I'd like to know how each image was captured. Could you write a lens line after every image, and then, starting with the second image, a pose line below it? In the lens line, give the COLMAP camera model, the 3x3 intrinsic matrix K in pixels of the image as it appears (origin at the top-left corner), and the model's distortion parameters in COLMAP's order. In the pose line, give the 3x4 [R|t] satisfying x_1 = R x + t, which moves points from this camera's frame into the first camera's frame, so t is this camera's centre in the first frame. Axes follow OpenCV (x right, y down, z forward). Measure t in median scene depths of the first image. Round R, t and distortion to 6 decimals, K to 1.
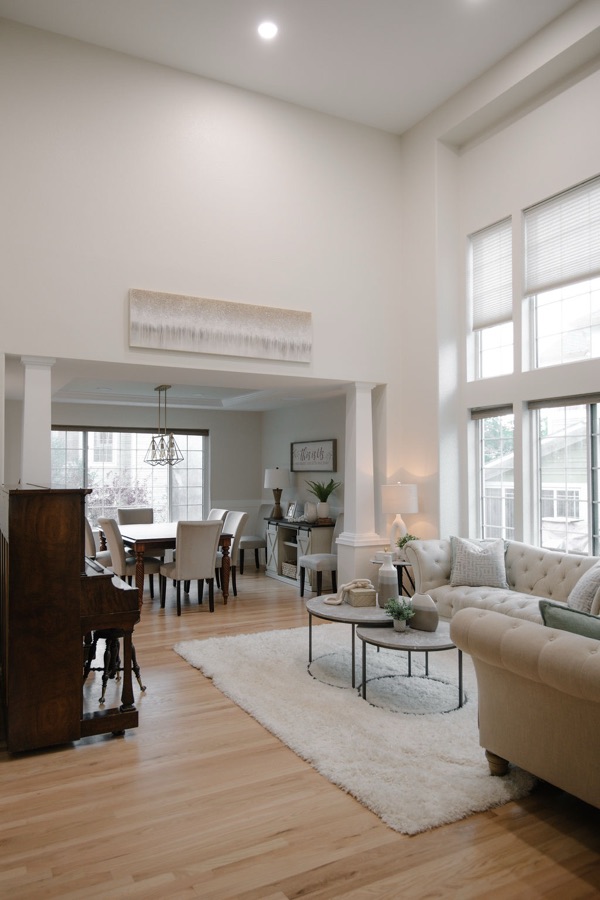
lens RADIAL K [[567.8, 0, 302.1], [0, 567.8, 455.7], [0, 0, 1]] dist [-0.035812, -0.000514]
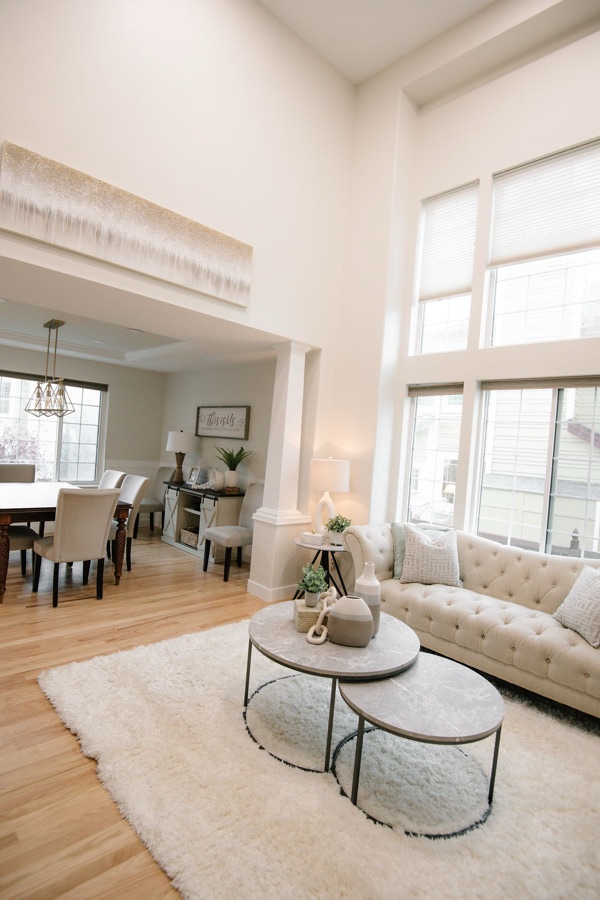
lens RADIAL K [[432.8, 0, 298.9], [0, 432.8, 450.0], [0, 0, 1]] dist [-0.029825, -0.006603]
pose [[0.962445, 0.070587, 0.262140, -0.059249], [-0.083312, 0.995809, 0.037736, 0.013447], [-0.258378, -0.058158, 0.964292, 0.337669]]
